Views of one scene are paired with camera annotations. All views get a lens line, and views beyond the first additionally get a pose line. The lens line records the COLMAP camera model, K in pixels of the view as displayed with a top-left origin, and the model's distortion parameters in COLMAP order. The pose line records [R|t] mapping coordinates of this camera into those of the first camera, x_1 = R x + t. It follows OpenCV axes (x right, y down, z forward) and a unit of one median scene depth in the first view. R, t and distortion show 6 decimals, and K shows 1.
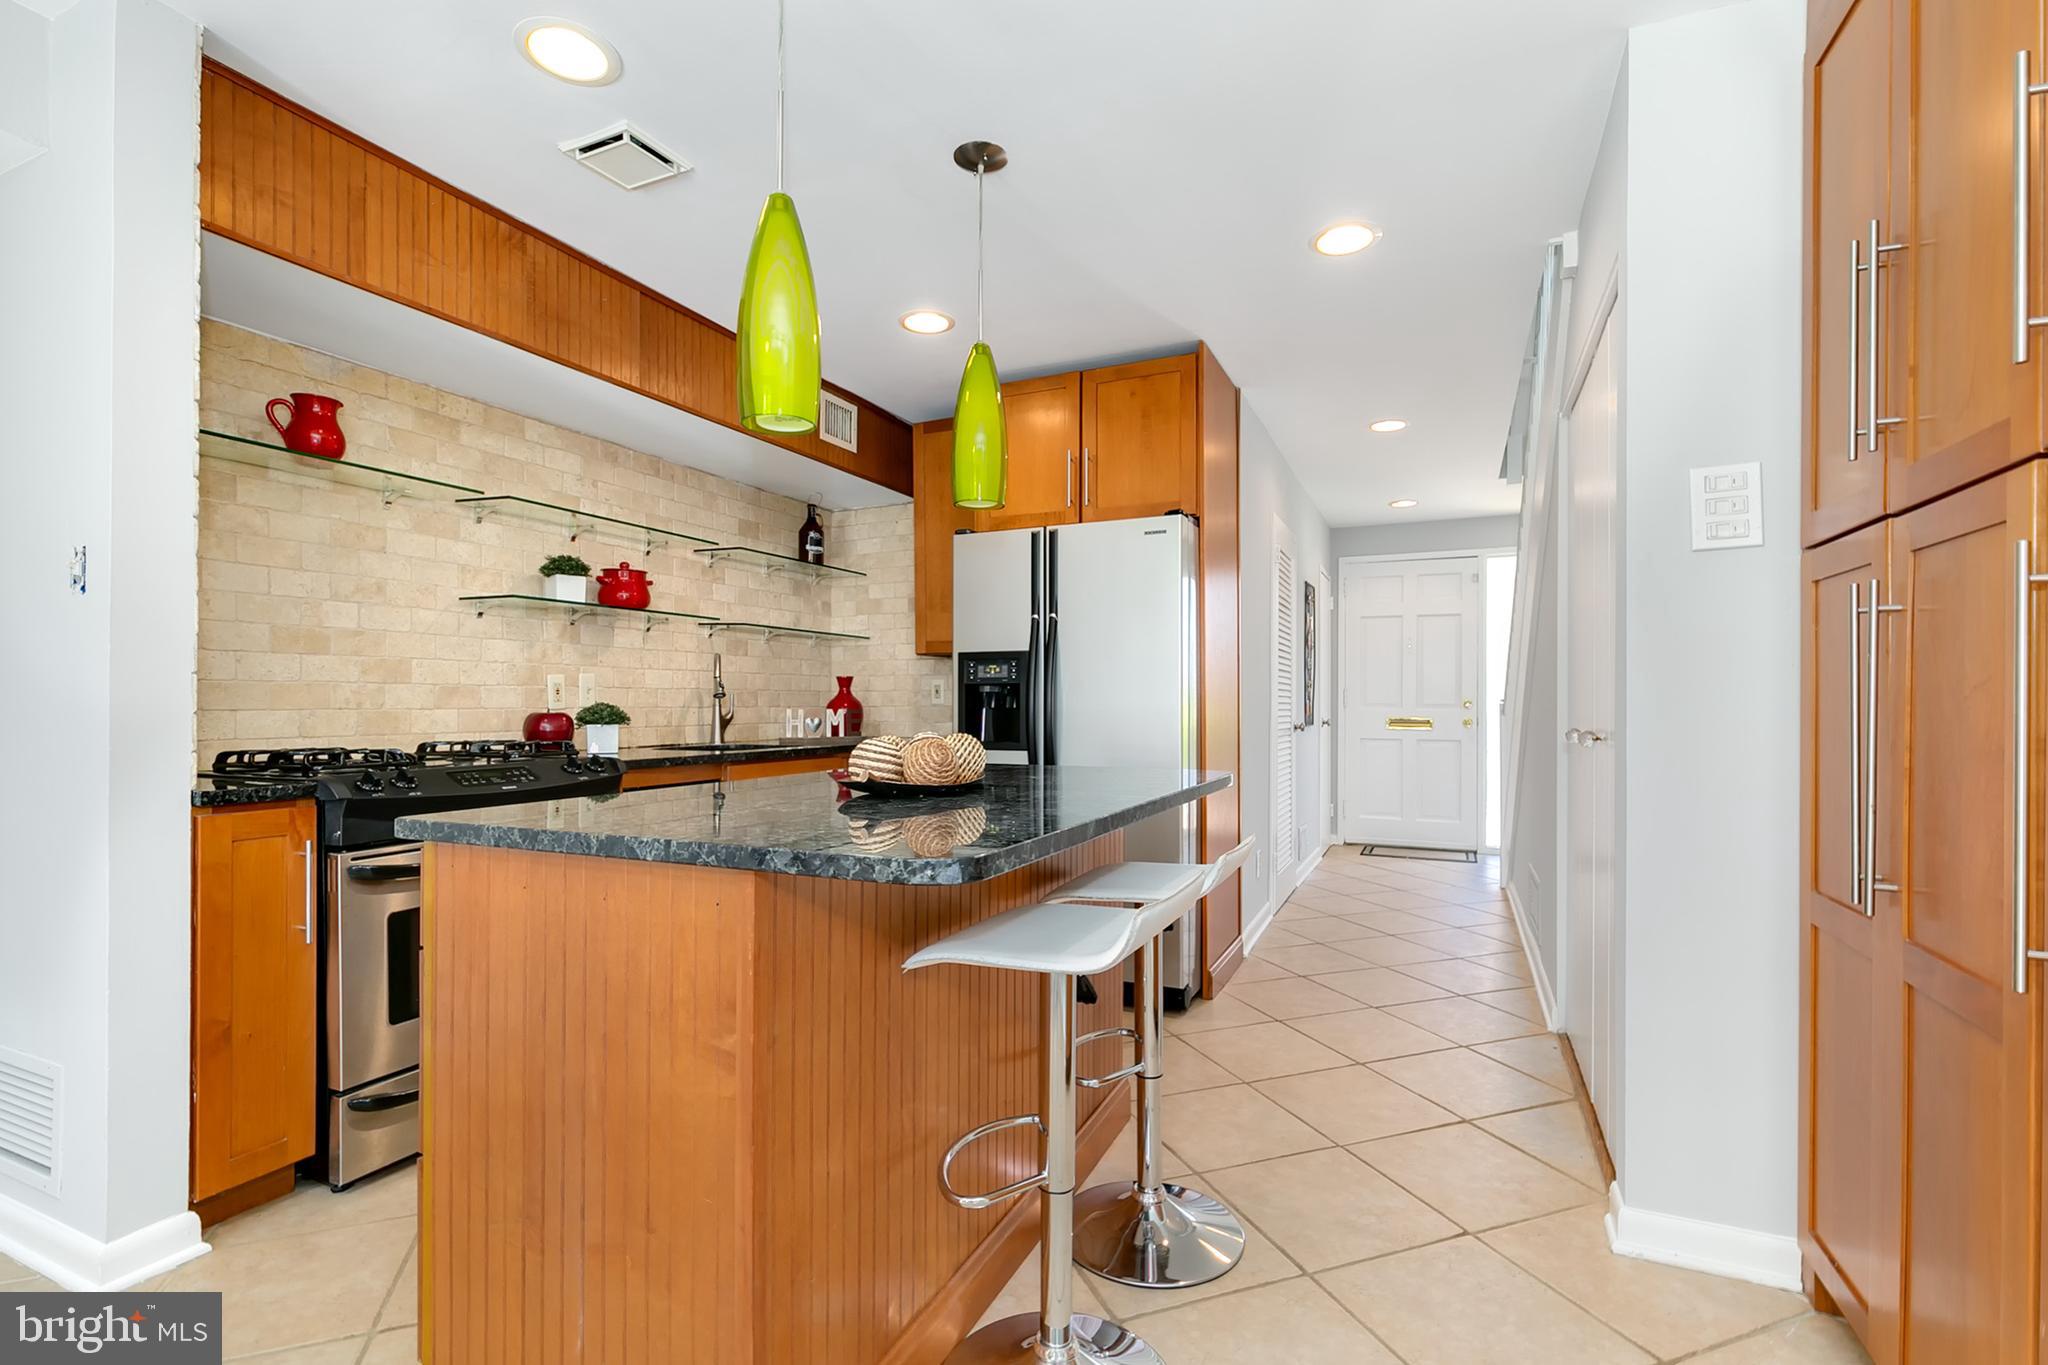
lens RADIAL K [[938.8, 0, 1018.0], [0, 938.8, 696.7], [0, 0, 1]] dist [0.004146, 0.000142]
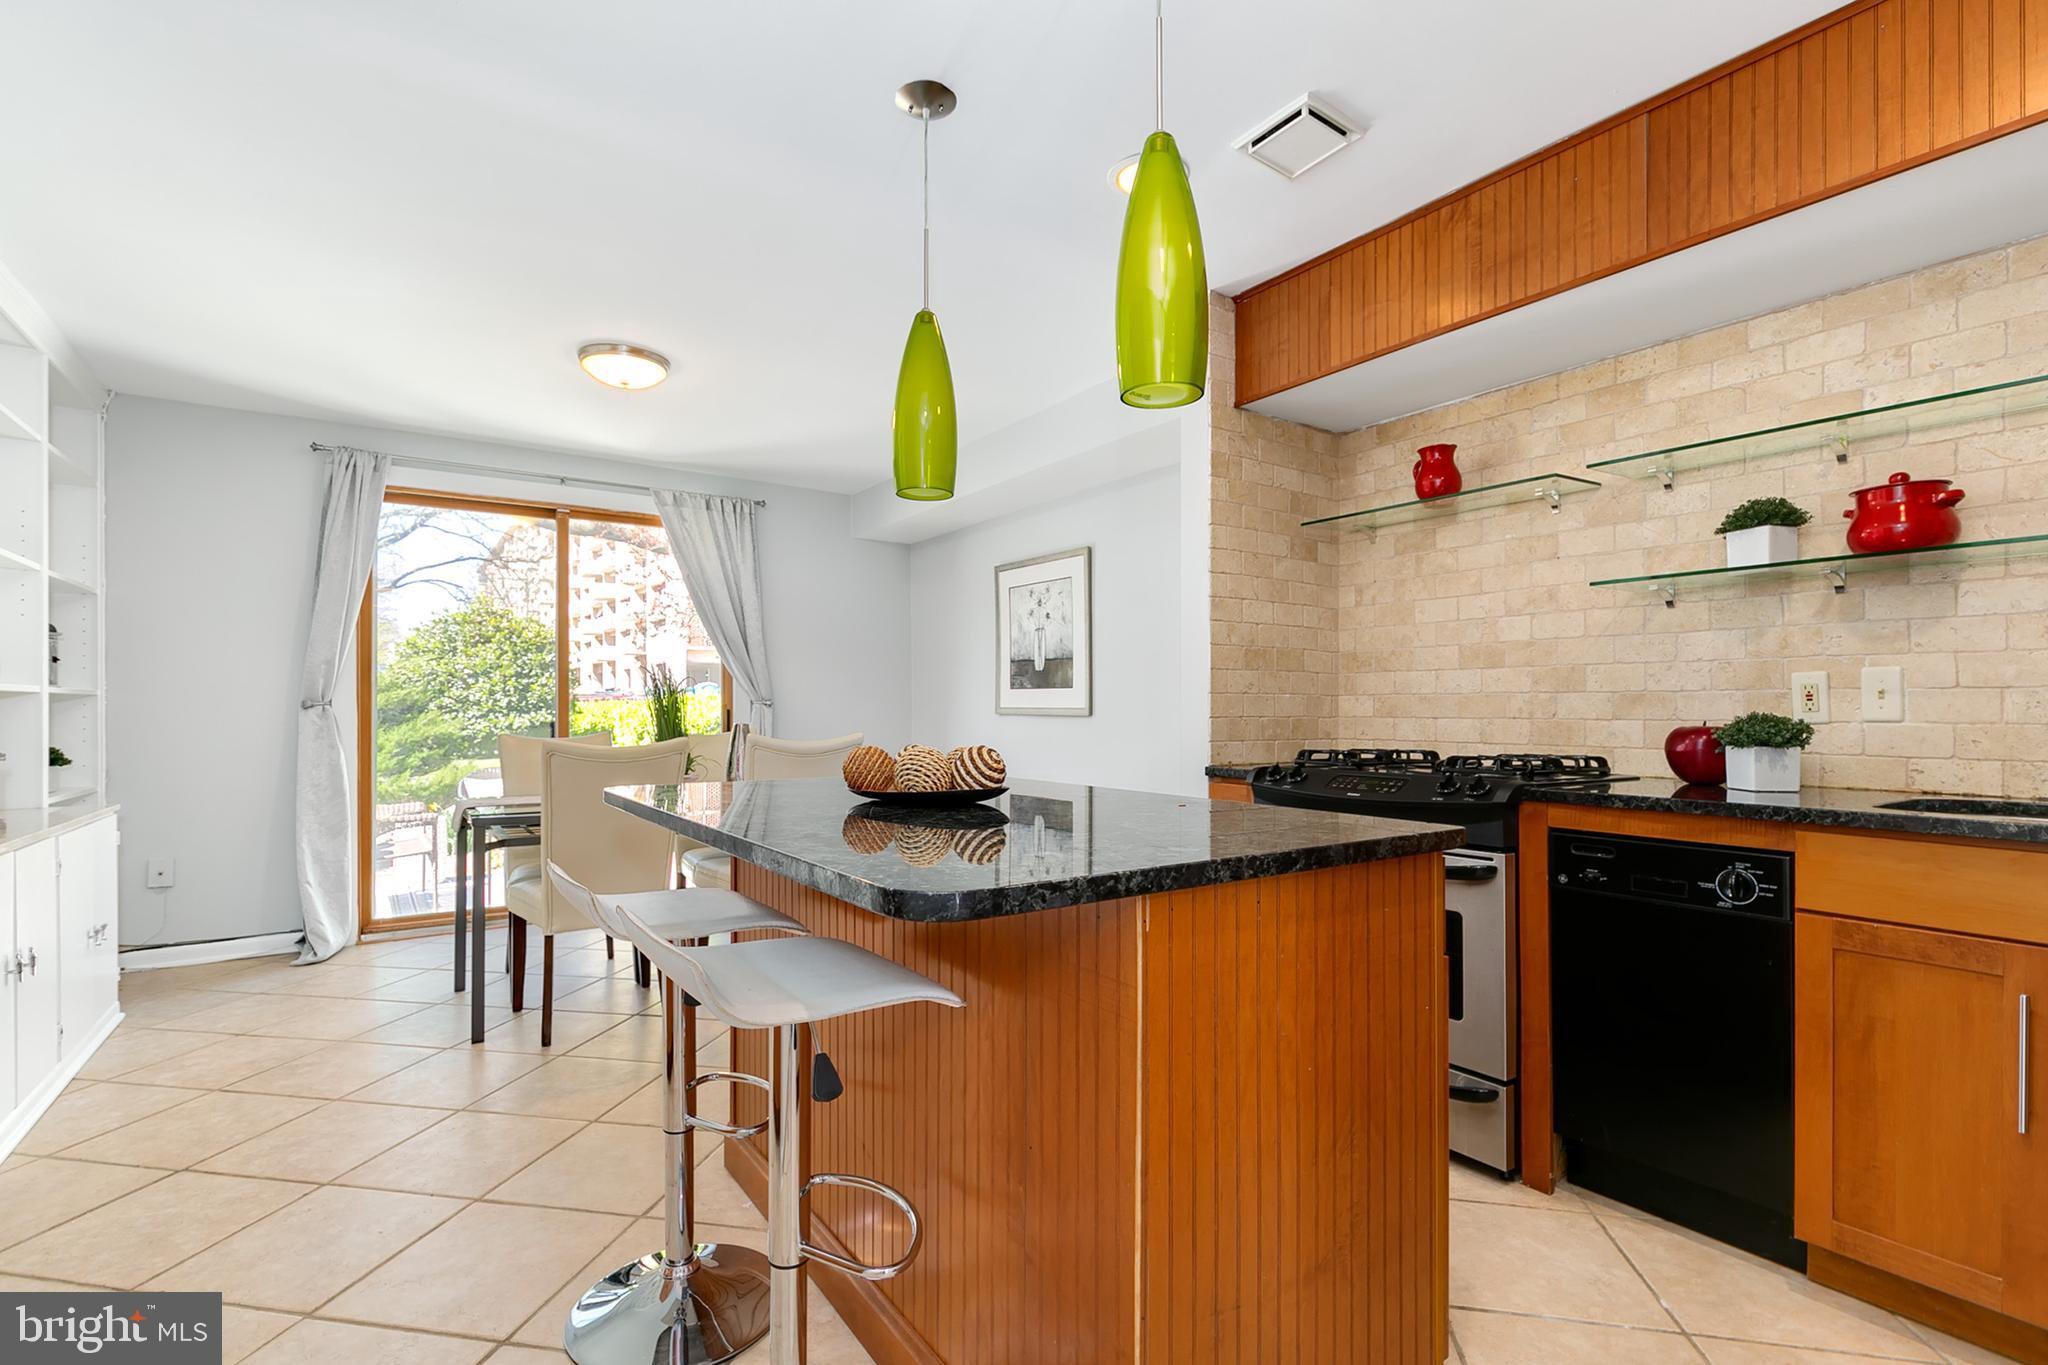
lens RADIAL K [[938.8, 0, 1018.0], [0, 938.8, 696.7], [0, 0, 1]] dist [0.004146, 0.000142]
pose [[-0.516436, -0.009954, -0.856268, 0.387235], [0.004177, 0.999891, -0.014142, 0.001431], [0.856316, -0.010881, -0.516338, 0.888933]]
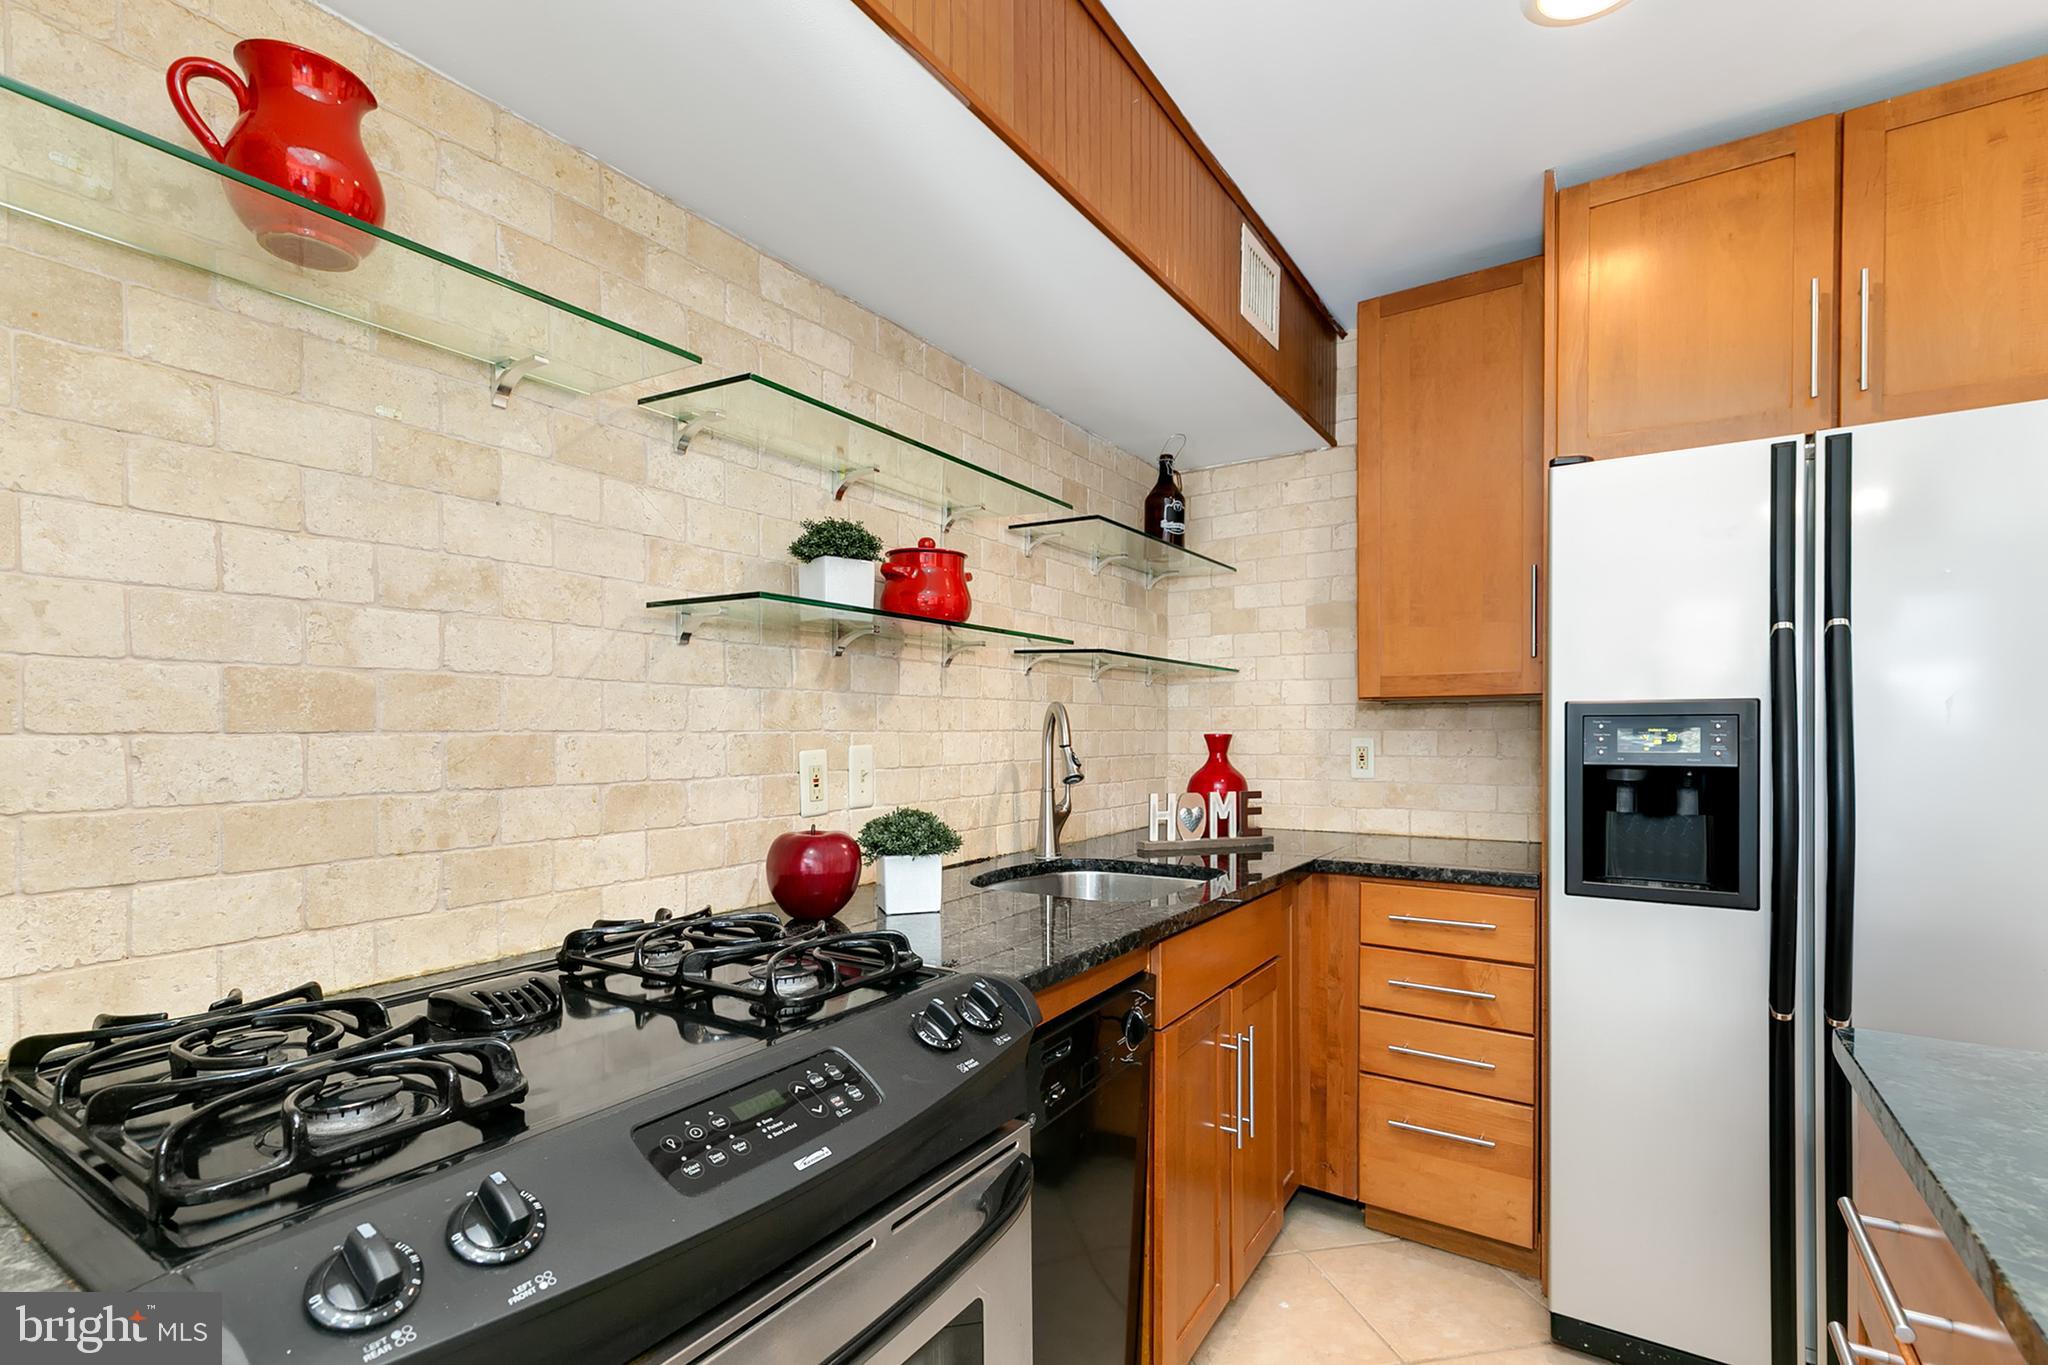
lens RADIAL K [[945.8, 0, 1013.7], [0, 945.8, 734.0], [0, 0, 1]] dist [0.019941, 0.000261]
pose [[0.989347, 0.001168, -0.145574, -0.310616], [0.000632, 0.999924, 0.012323, -0.040317], [0.145577, -0.012284, 0.989271, 0.501674]]
